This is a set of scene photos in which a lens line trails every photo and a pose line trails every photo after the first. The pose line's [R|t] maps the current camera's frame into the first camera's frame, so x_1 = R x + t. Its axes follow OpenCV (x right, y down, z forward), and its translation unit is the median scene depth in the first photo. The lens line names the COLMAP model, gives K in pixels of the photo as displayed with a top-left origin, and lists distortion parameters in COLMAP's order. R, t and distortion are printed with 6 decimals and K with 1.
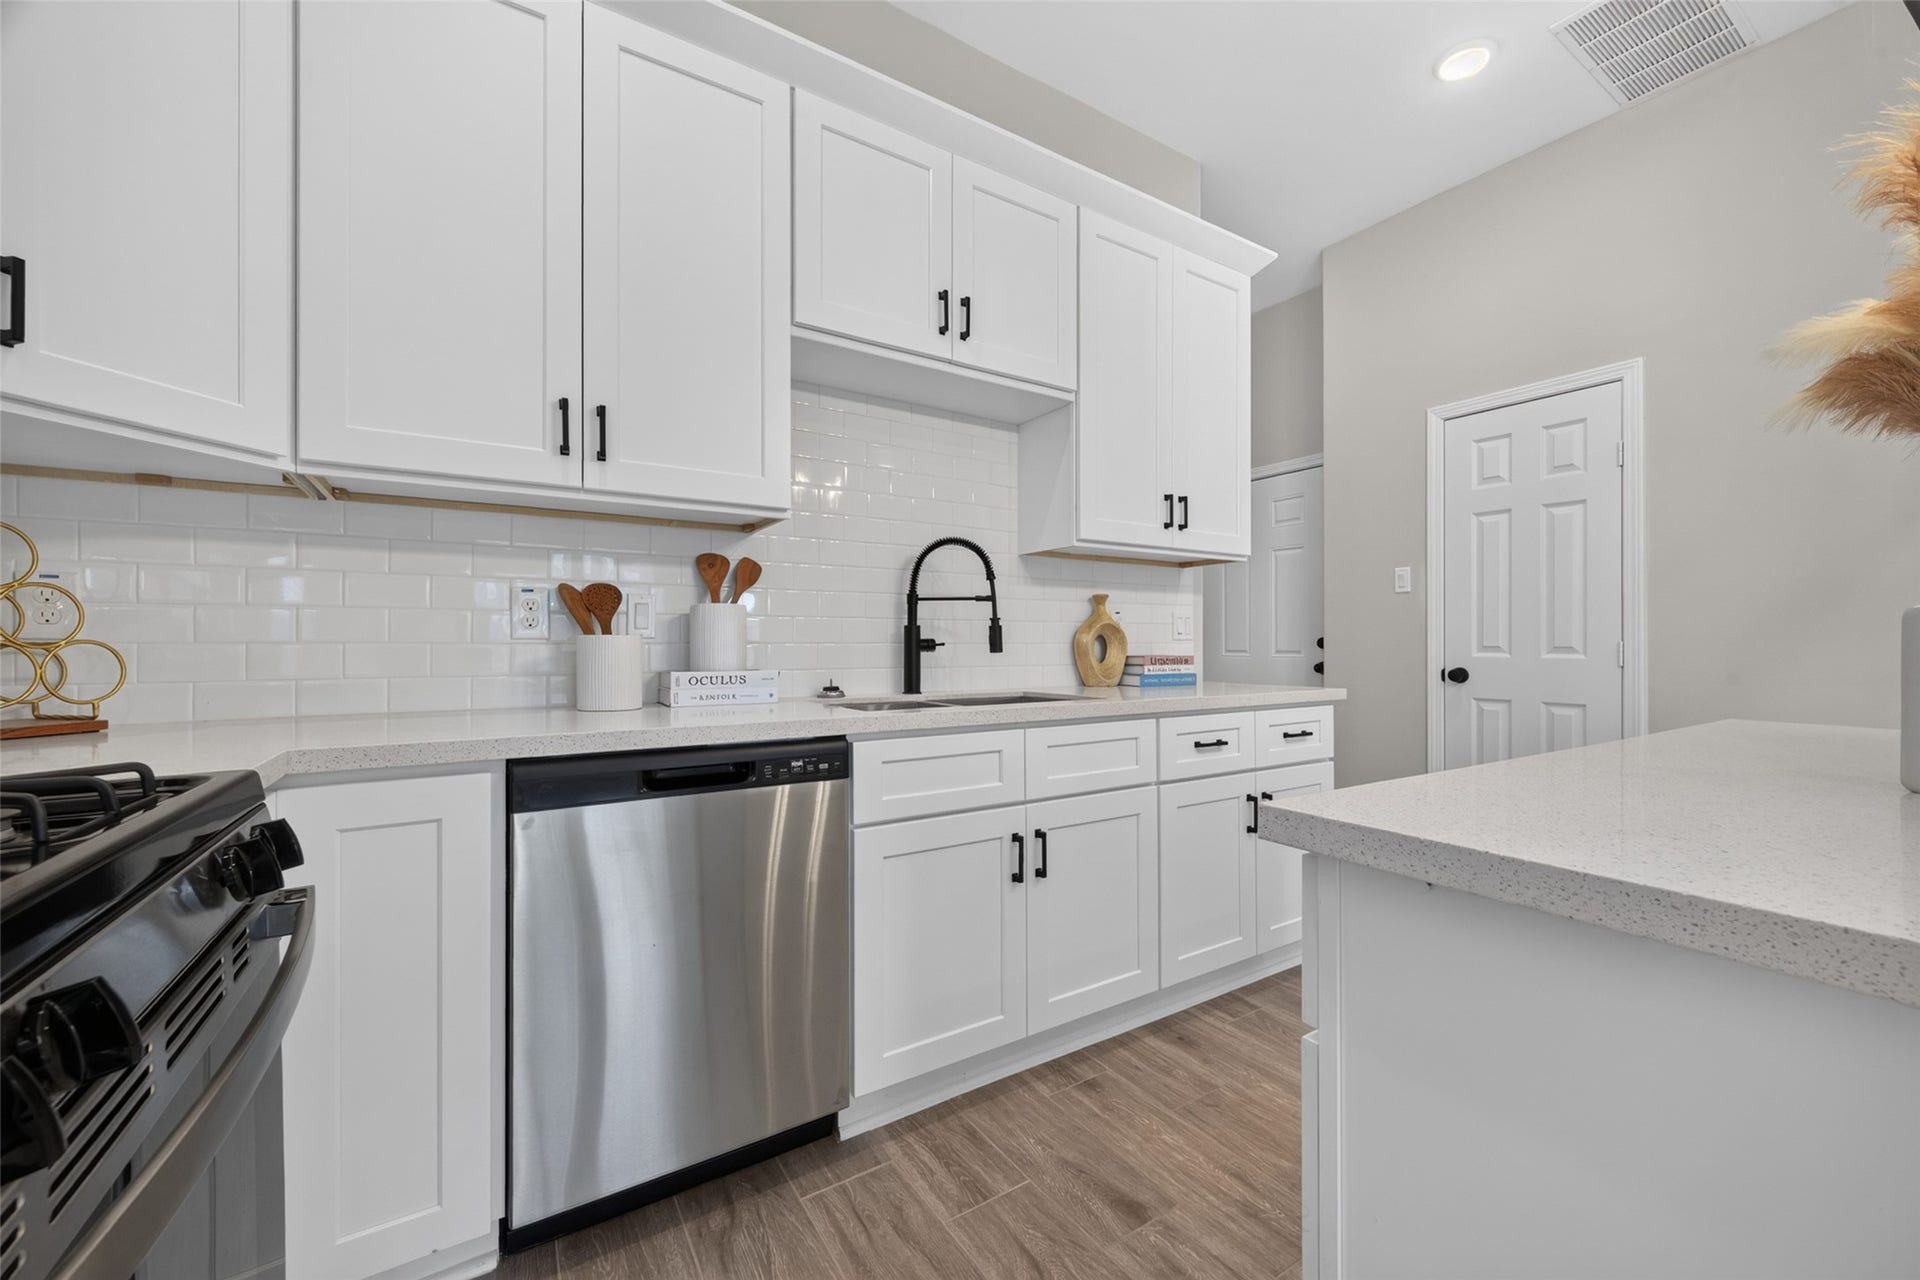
lens RADIAL K [[746.1, 0, 960.0], [0, 746.1, 640.0], [0, 0, 1]] dist [-0.000112, -0.000026]
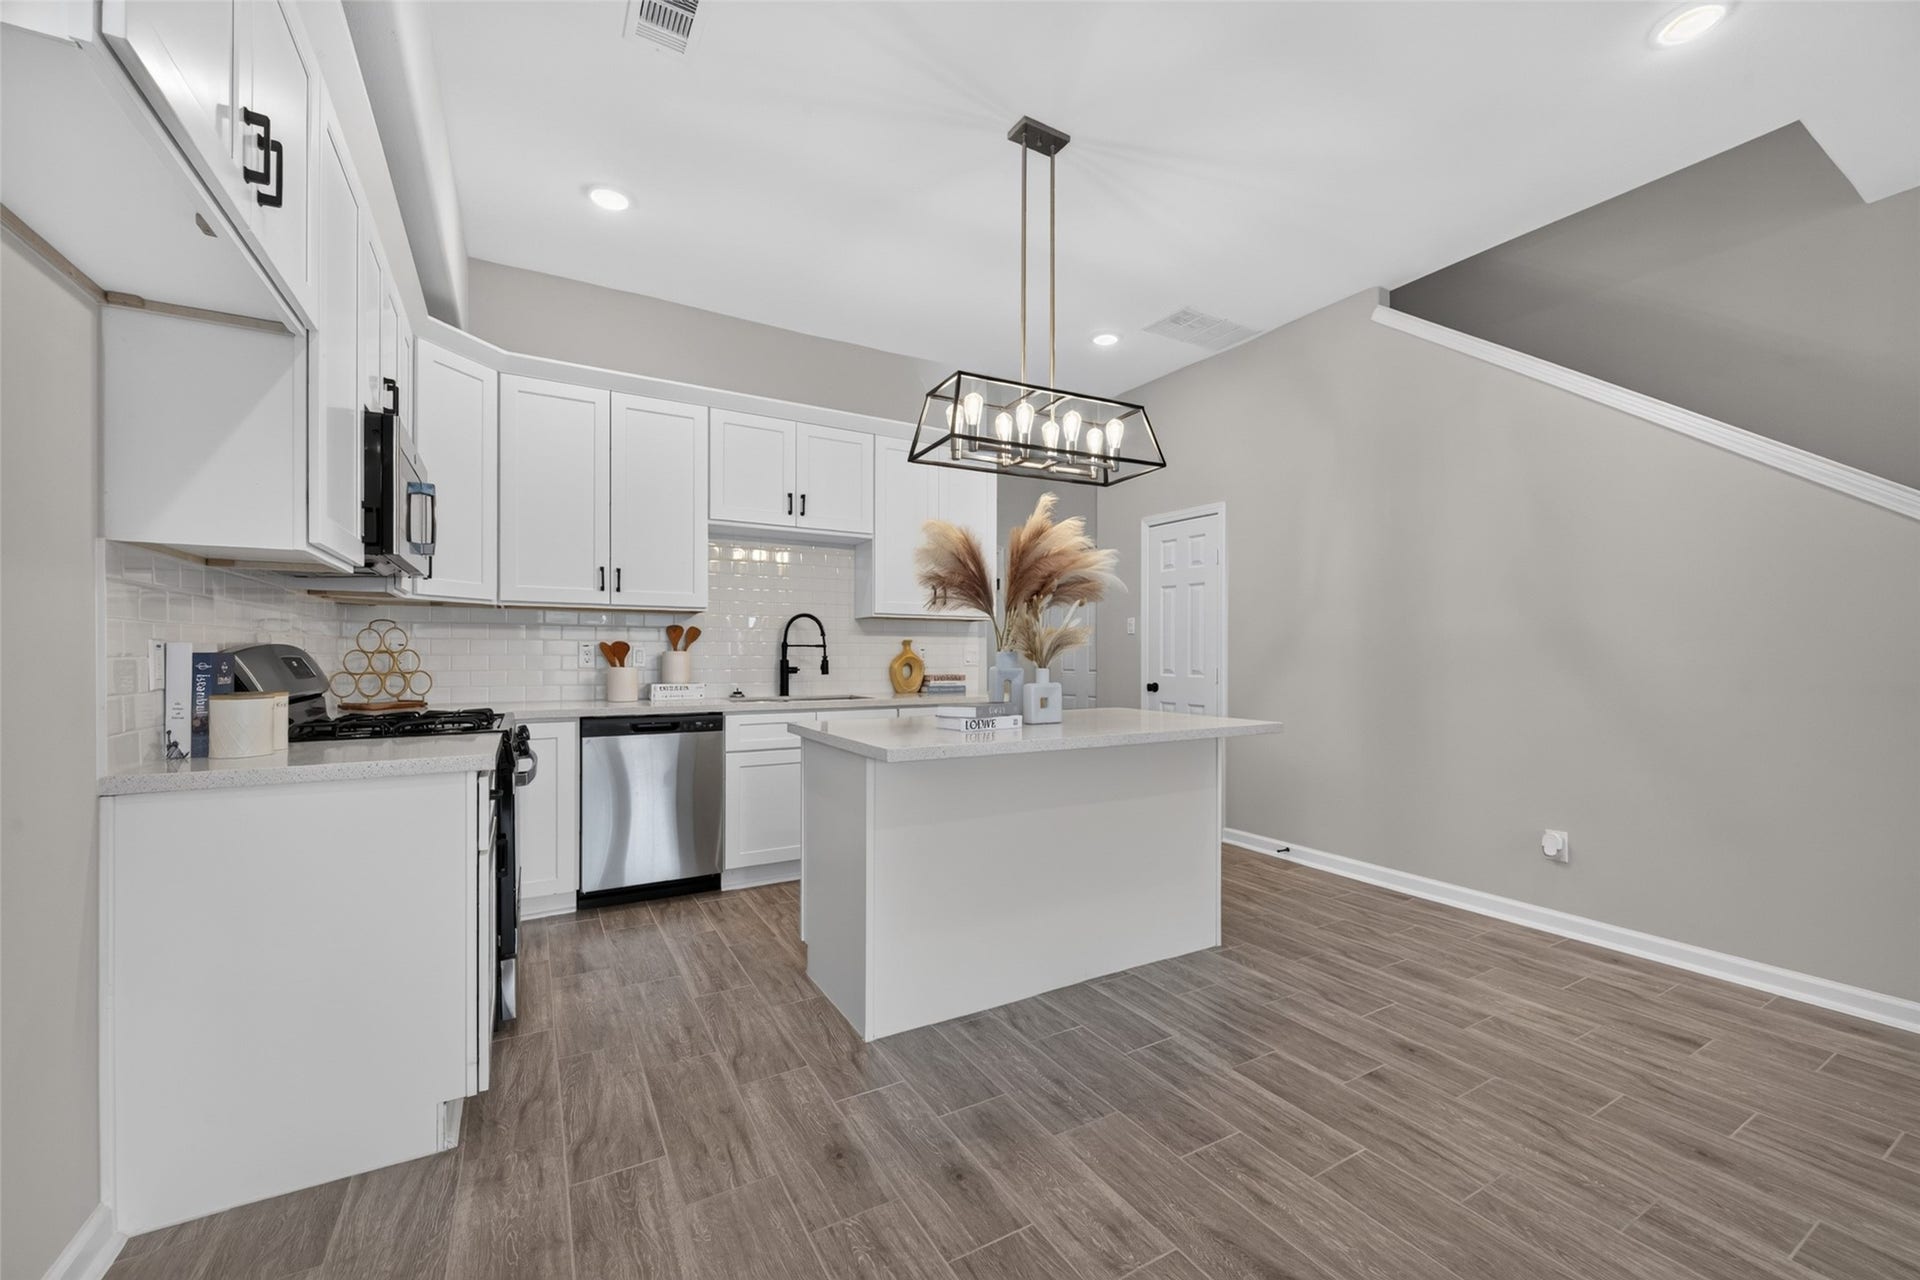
lens RADIAL K [[755.3, 0, 969.8], [0, 755.3, 653.4], [0, 0, 1]] dist [0.001472, 0.000001]
pose [[0.999348, 0.003547, -0.035919, 0.524002], [-0.003368, 0.999982, 0.005034, -0.051777], [0.035937, -0.004910, 0.999342, -0.984069]]
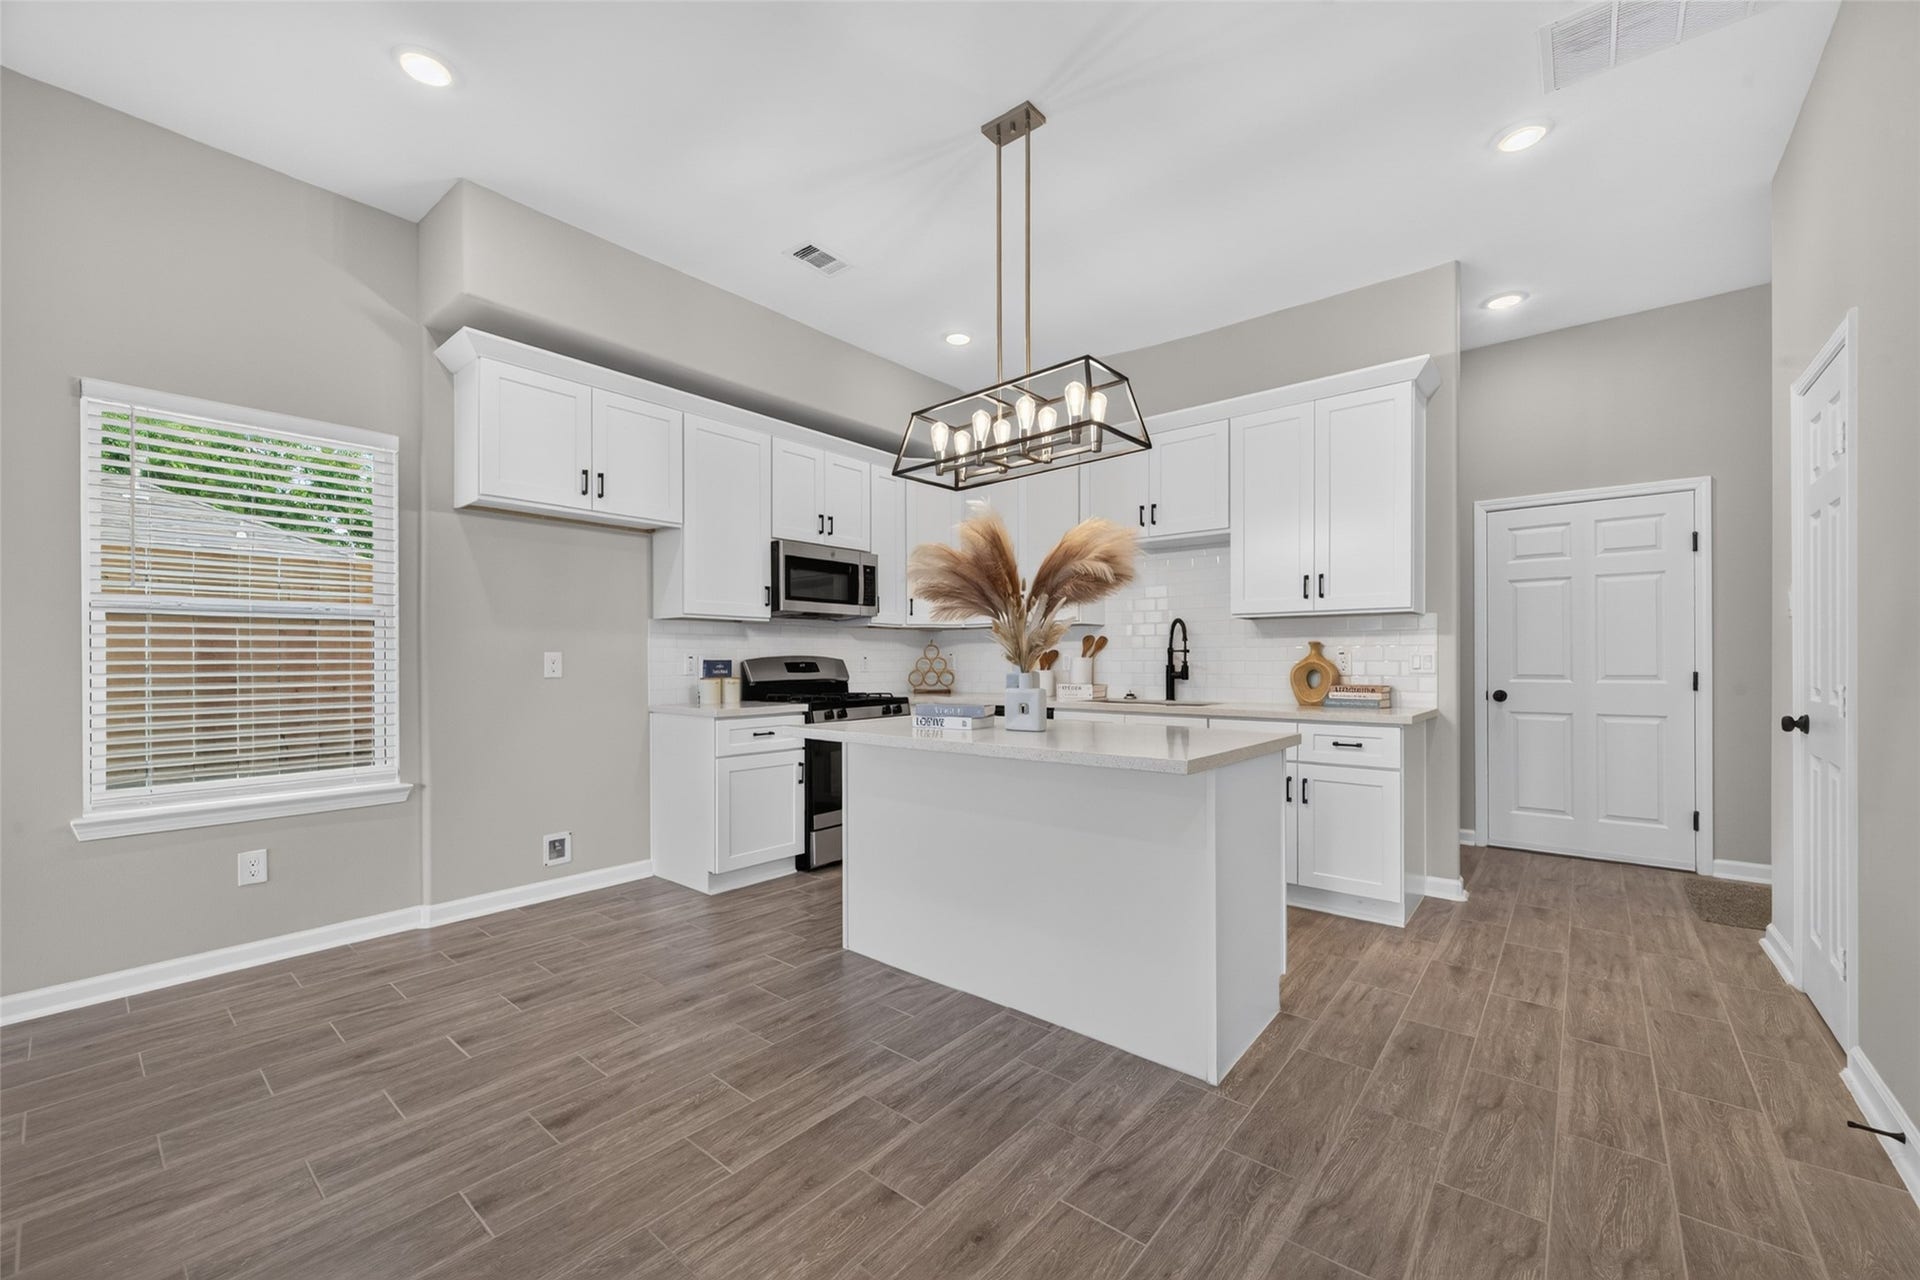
lens RADIAL K [[755.3, 0, 969.8], [0, 755.3, 653.4], [0, 0, 1]] dist [0.001472, 0.000001]
pose [[0.310882, -0.007359, -0.950420, 1.817068], [0.006441, 0.999963, -0.005635, -0.046118], [0.950427, -0.004370, 0.310918, -0.116978]]
